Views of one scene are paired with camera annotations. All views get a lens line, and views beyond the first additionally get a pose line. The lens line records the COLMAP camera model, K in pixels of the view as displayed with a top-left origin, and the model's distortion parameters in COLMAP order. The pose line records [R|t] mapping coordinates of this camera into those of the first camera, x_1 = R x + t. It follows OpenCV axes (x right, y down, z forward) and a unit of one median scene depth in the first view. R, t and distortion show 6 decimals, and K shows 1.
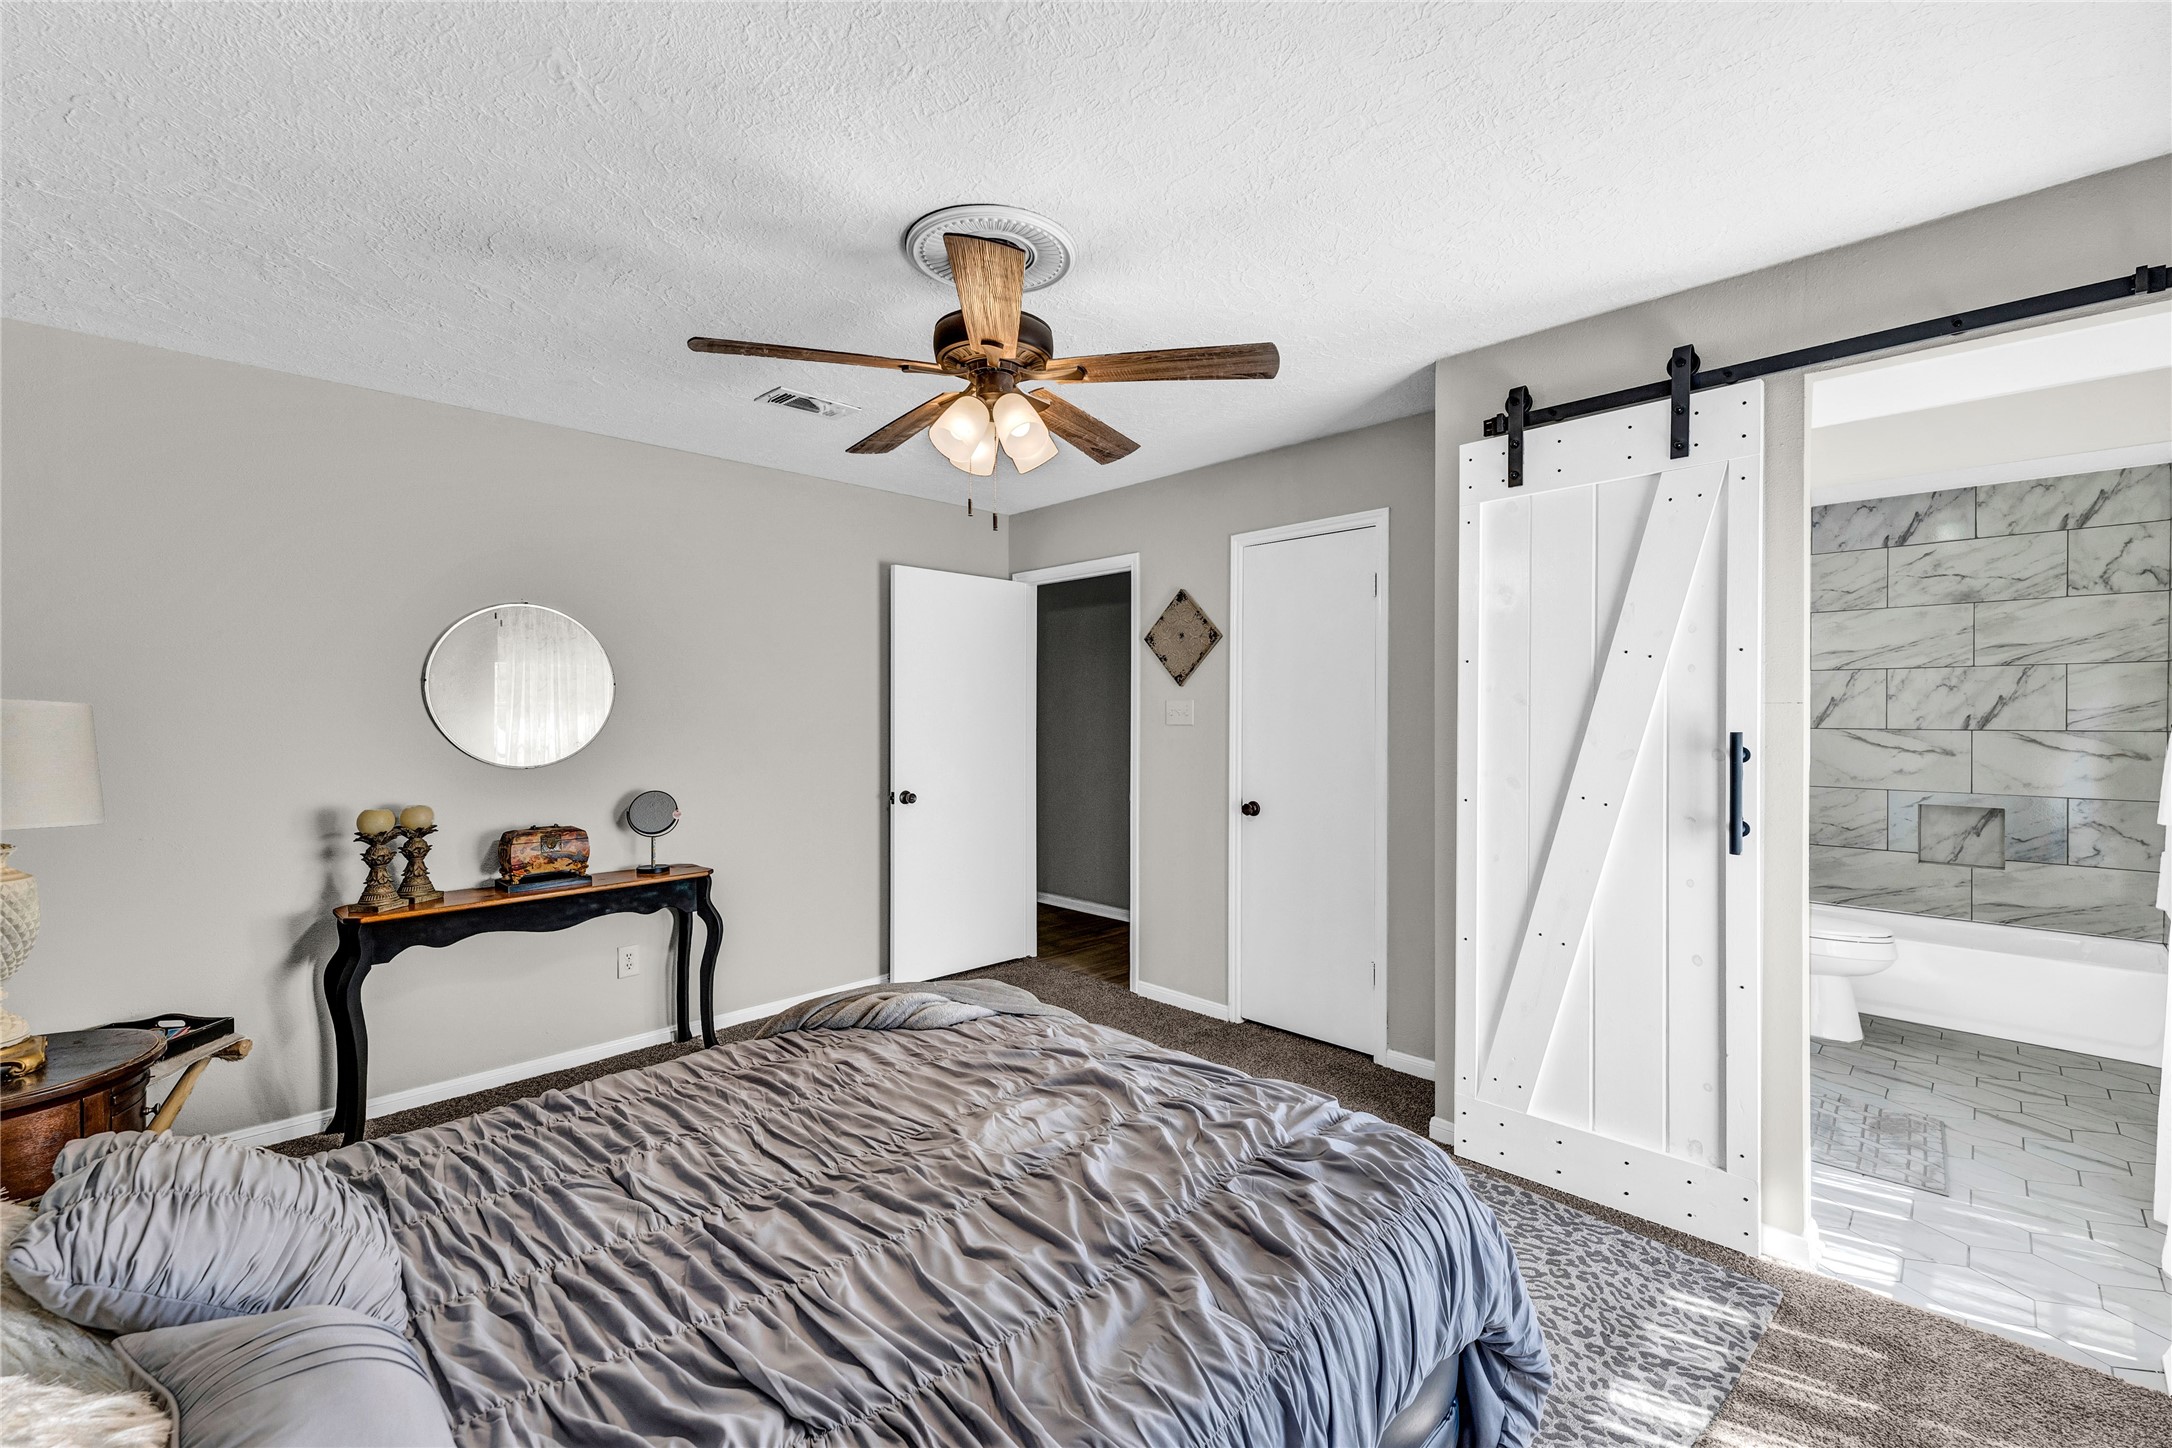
lens RADIAL K [[899.2, 0, 1095.3], [0, 899.2, 728.2], [0, 0, 1]] dist [0.003045, -0.000498]
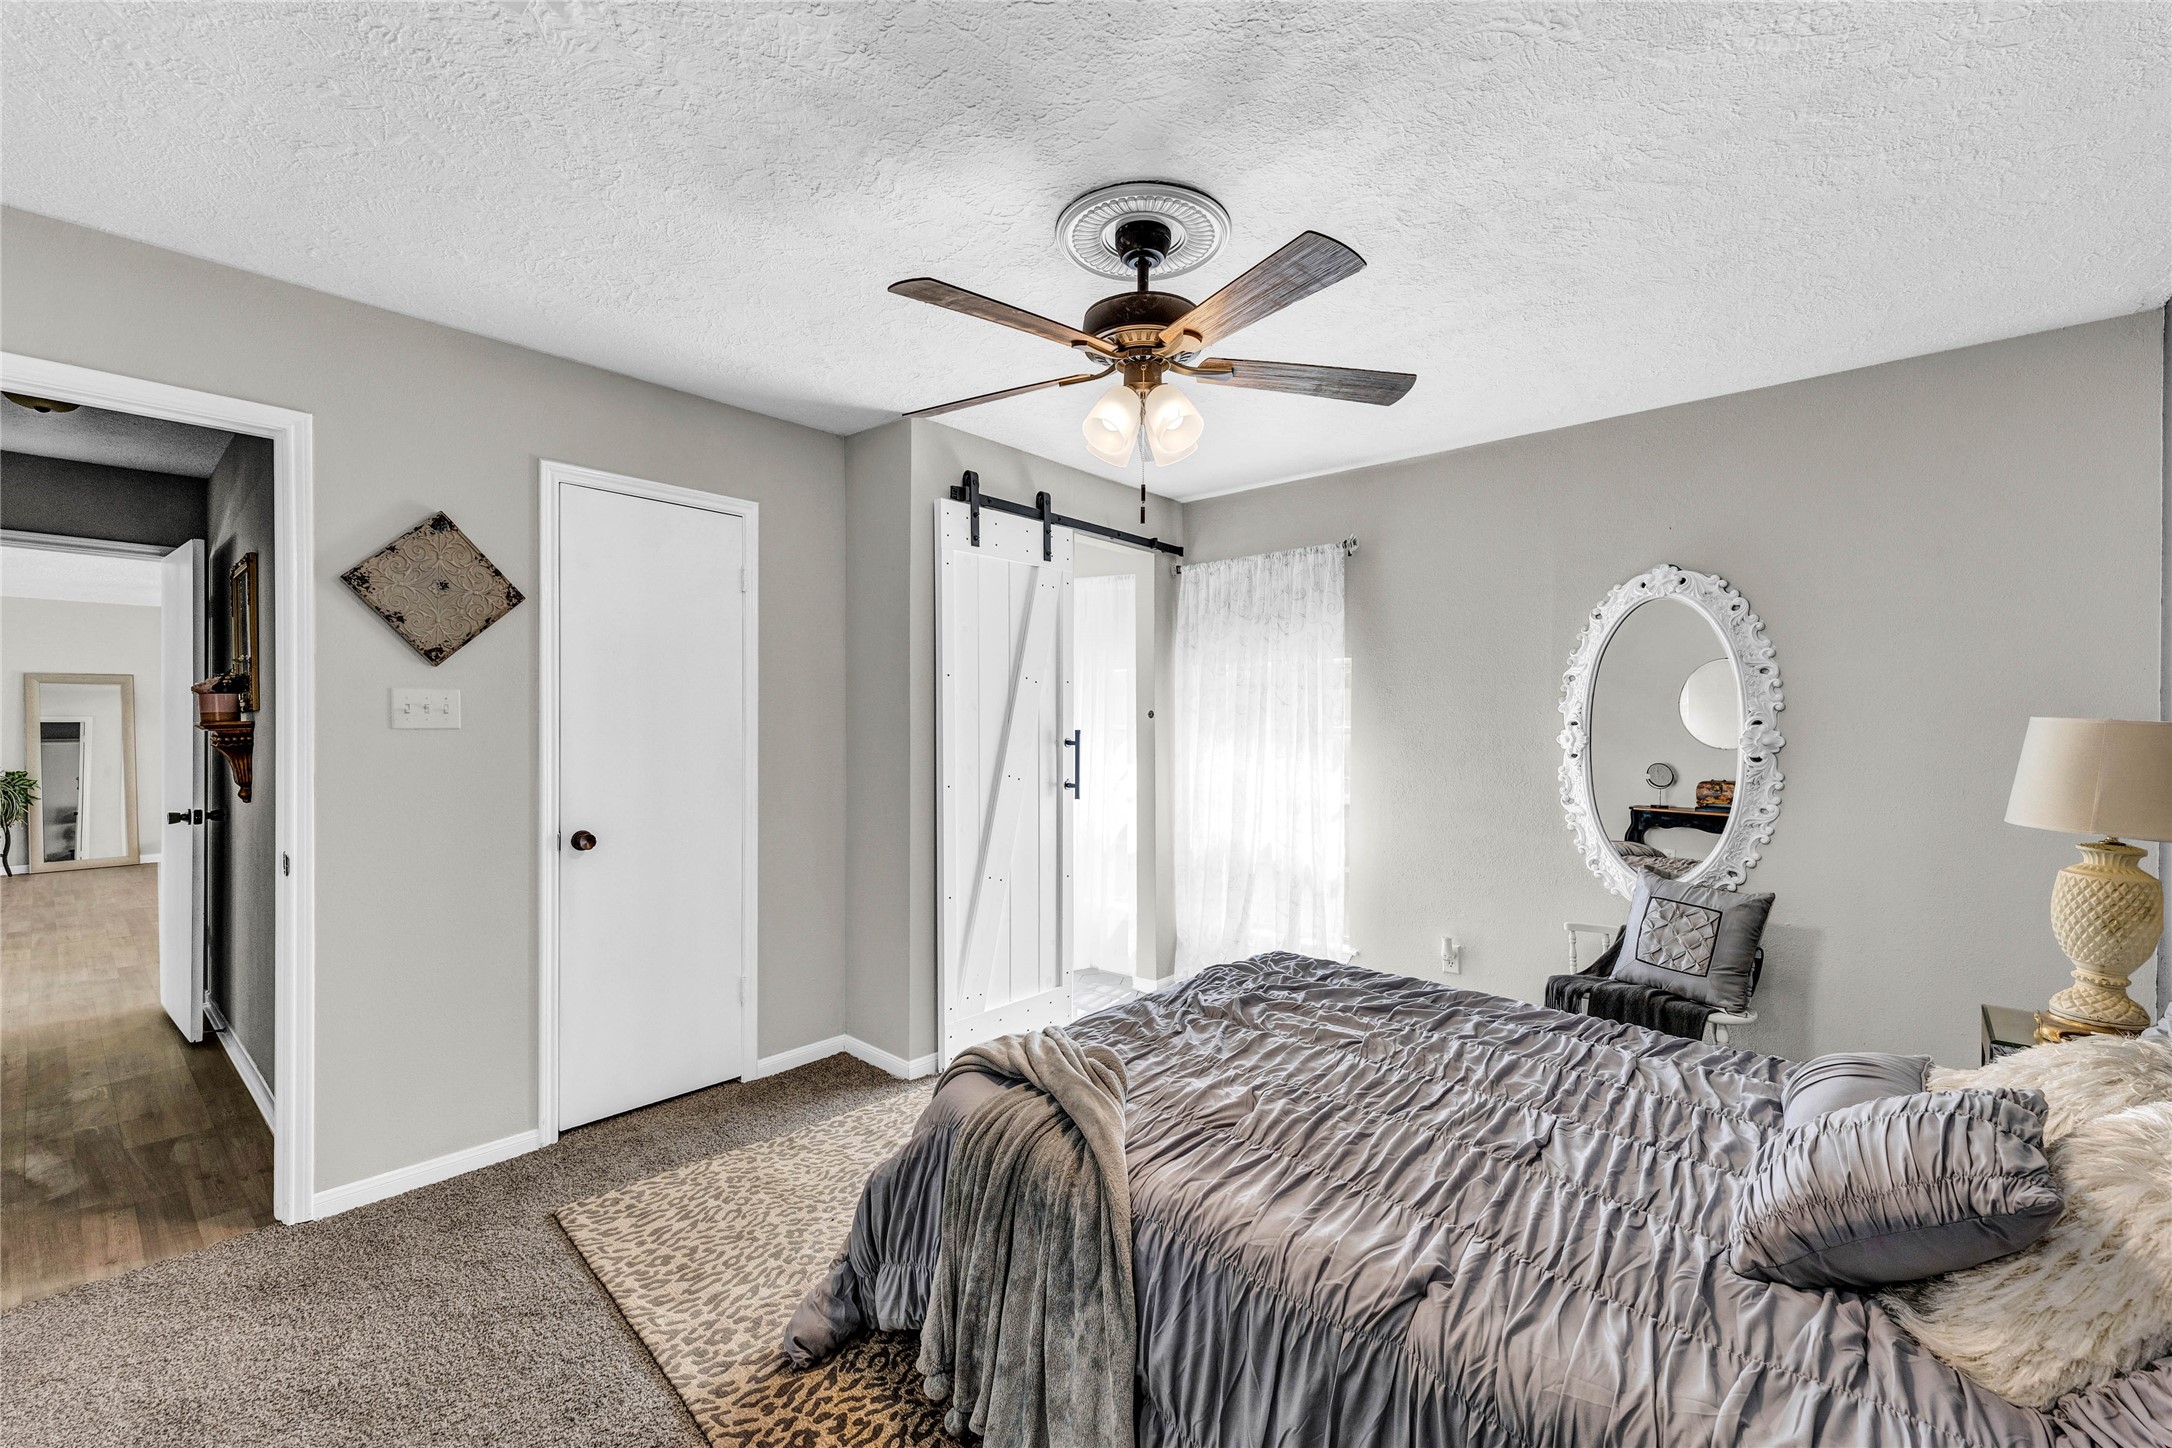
lens RADIAL K [[918.0, 0, 1106.5], [0, 918.0, 725.5], [0, 0, 1]] dist [0.003163, 0.000067]
pose [[-0.082135, -0.002938, 0.996617, -1.041694], [0.008048, 0.999961, 0.003611, -0.007109], [-0.996589, 0.008317, -0.082109, 1.057867]]
